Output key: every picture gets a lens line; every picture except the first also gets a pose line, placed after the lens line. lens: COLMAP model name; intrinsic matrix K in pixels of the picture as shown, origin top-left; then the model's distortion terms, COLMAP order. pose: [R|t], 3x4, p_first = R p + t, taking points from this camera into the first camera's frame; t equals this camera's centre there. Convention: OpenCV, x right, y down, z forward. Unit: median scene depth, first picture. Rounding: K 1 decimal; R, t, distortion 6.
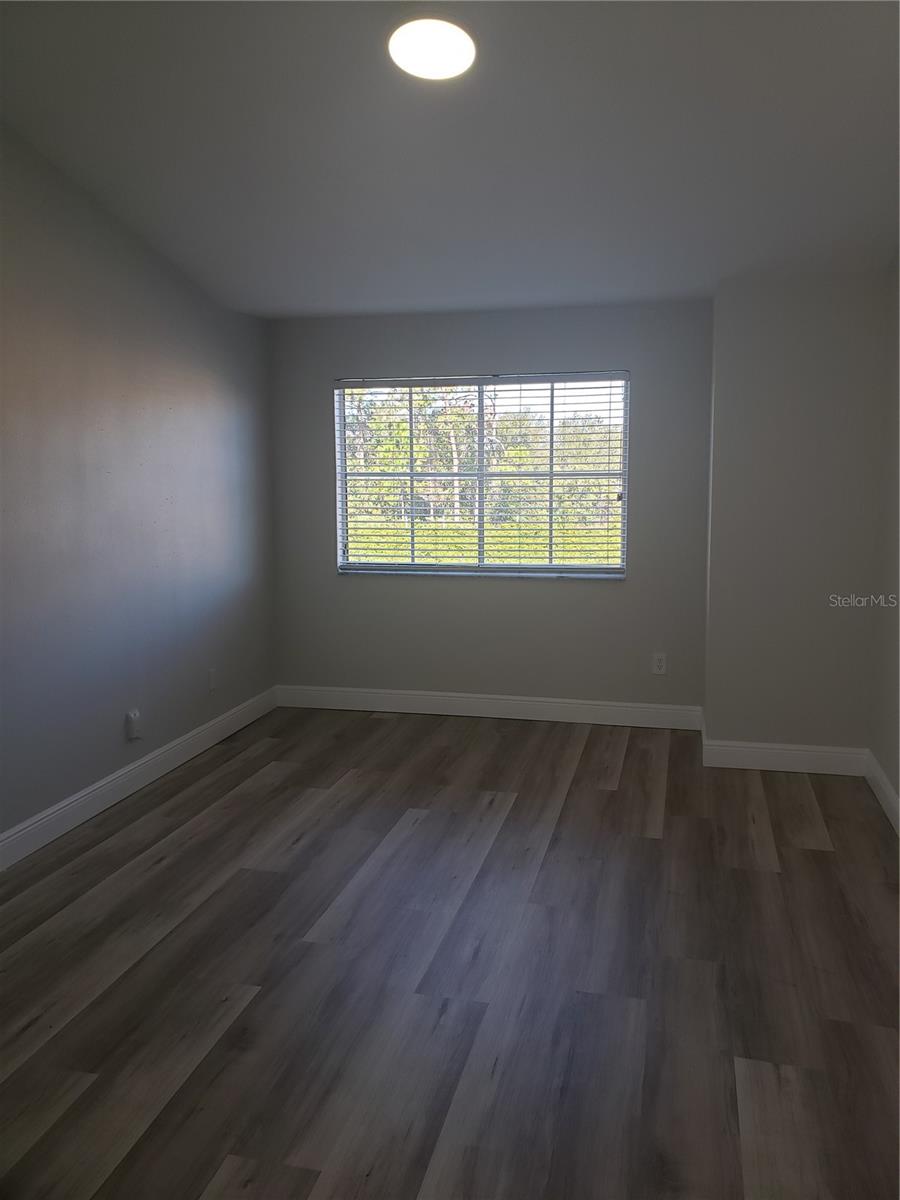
lens RADIAL K [[933.5, 0, 450.0], [0, 933.5, 600.0], [0, 0, 1]] dist [0.064680, -0.041613]
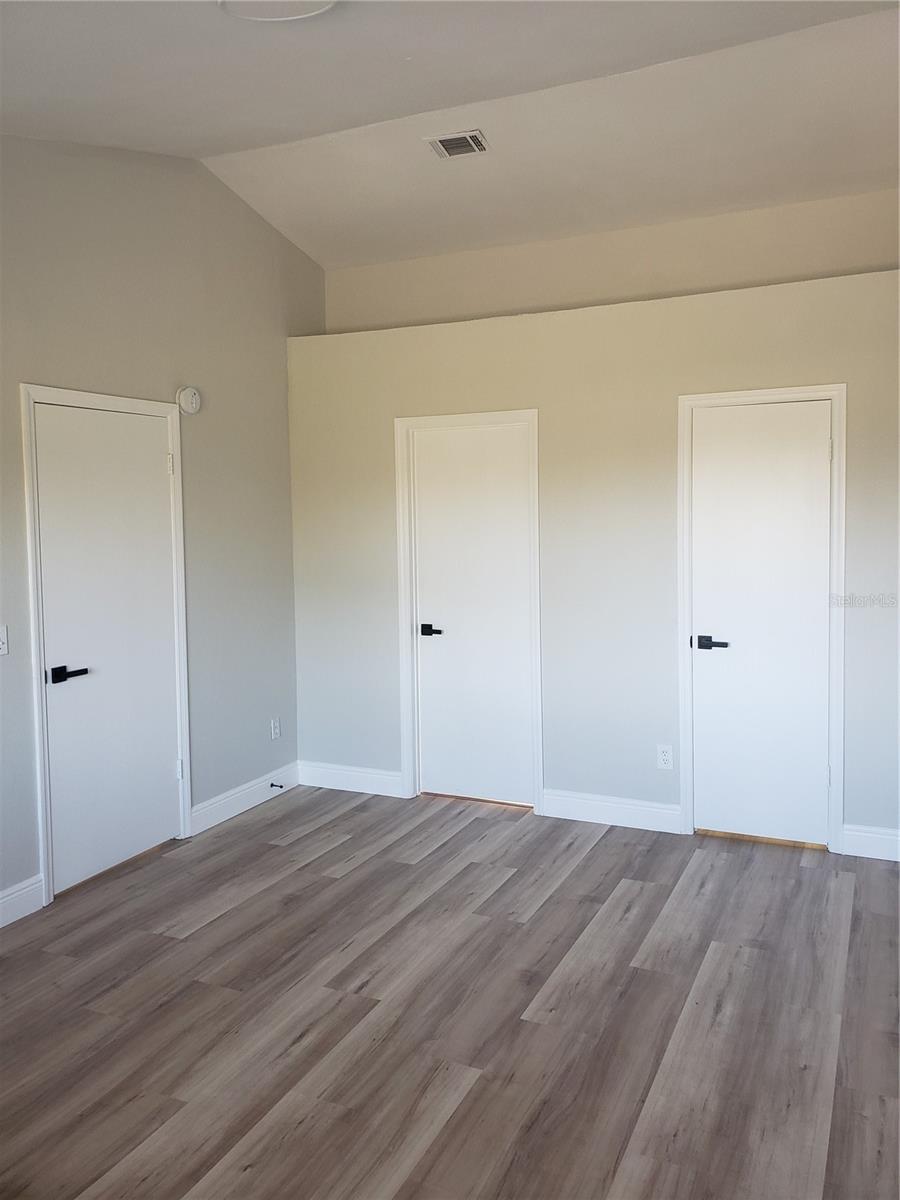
lens RADIAL K [[933.5, 0, 450.0], [0, 933.5, 600.0], [0, 0, 1]] dist [0.064680, -0.041613]
pose [[-0.981513, -0.001006, 0.191391, -0.334816], [0.041672, 0.974872, 0.218832, -0.283933], [-0.186802, 0.222763, -0.956808, 1.983748]]
